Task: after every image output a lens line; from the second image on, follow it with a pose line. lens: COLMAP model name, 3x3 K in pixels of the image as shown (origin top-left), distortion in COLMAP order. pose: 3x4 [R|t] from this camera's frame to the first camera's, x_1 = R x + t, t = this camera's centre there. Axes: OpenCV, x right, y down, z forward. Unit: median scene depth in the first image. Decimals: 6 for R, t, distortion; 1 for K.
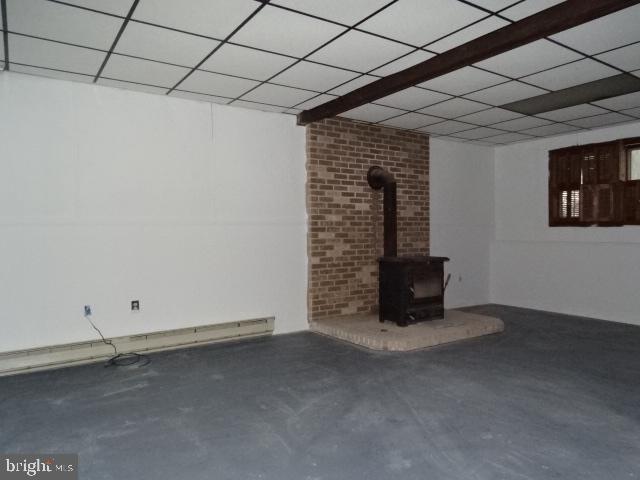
lens RADIAL K [[455.3, 0, 329.0], [0, 455.3, 240.4], [0, 0, 1]] dist [0.019560, -0.014442]
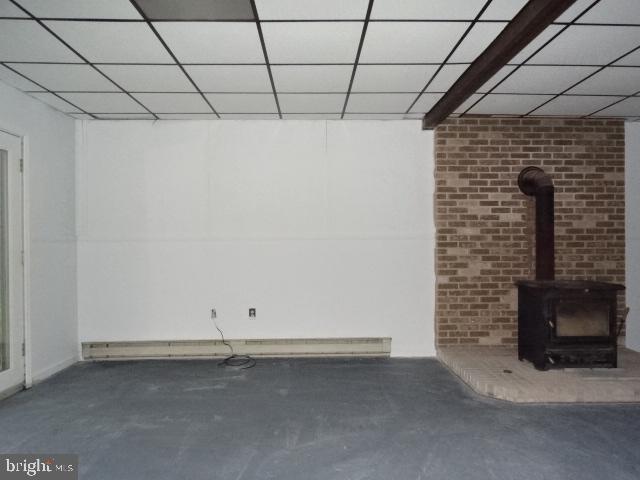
lens RADIAL K [[455.3, 0, 323.6], [0, 455.3, 239.5], [0, 0, 1]] dist [0.019560, -0.014442]
pose [[0.844904, 0.003954, -0.534903, 0.254341], [-0.015740, 0.999723, -0.017471, -0.015017], [0.534686, 0.023181, 0.844733, 0.127641]]
